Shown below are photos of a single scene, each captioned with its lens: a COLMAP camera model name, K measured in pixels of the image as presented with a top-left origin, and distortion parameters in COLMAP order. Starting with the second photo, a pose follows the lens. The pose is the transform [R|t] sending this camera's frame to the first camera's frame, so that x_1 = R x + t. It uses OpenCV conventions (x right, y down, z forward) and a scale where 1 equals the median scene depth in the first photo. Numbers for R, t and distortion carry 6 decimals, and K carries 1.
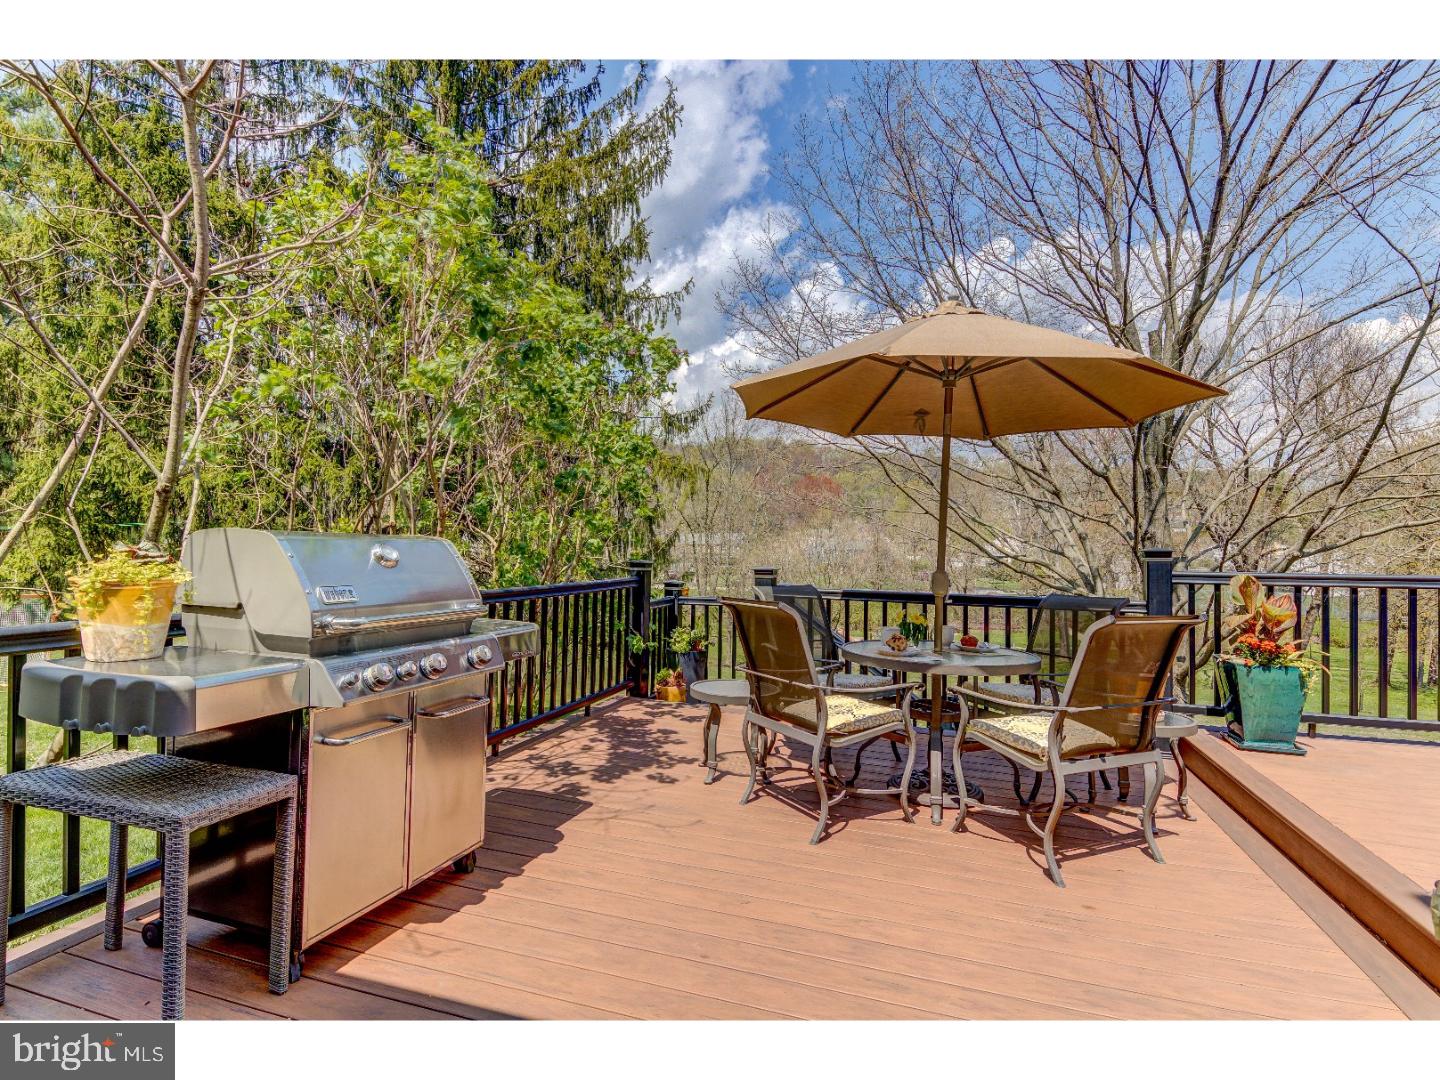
lens RADIAL K [[725.0, 0, 720.0], [0, 725.0, 540.0], [0, 0, 1]] dist [0.002783, 0.000712]
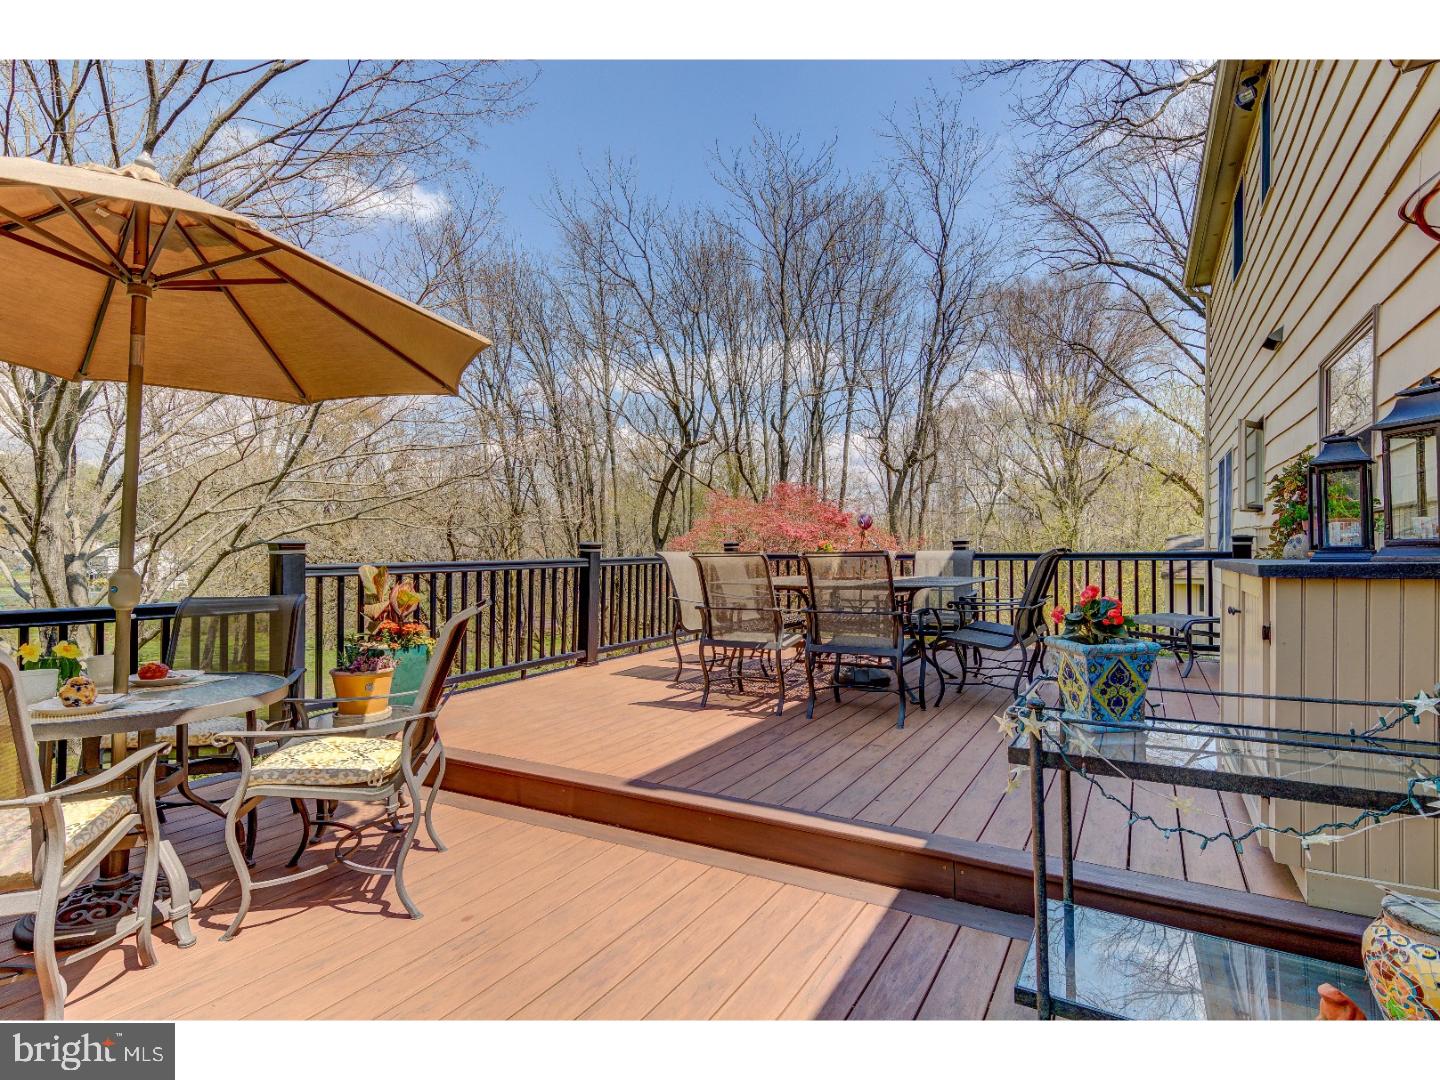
lens RADIAL K [[725.0, 0, 720.0], [0, 725.0, 540.0], [0, 0, 1]] dist [0.002783, 0.000712]
pose [[0.191739, -0.001112, 0.981445, -0.238101], [-0.001551, 0.999998, 0.001436, 0.011622], [-0.981445, -0.001798, 0.191737, 0.345100]]
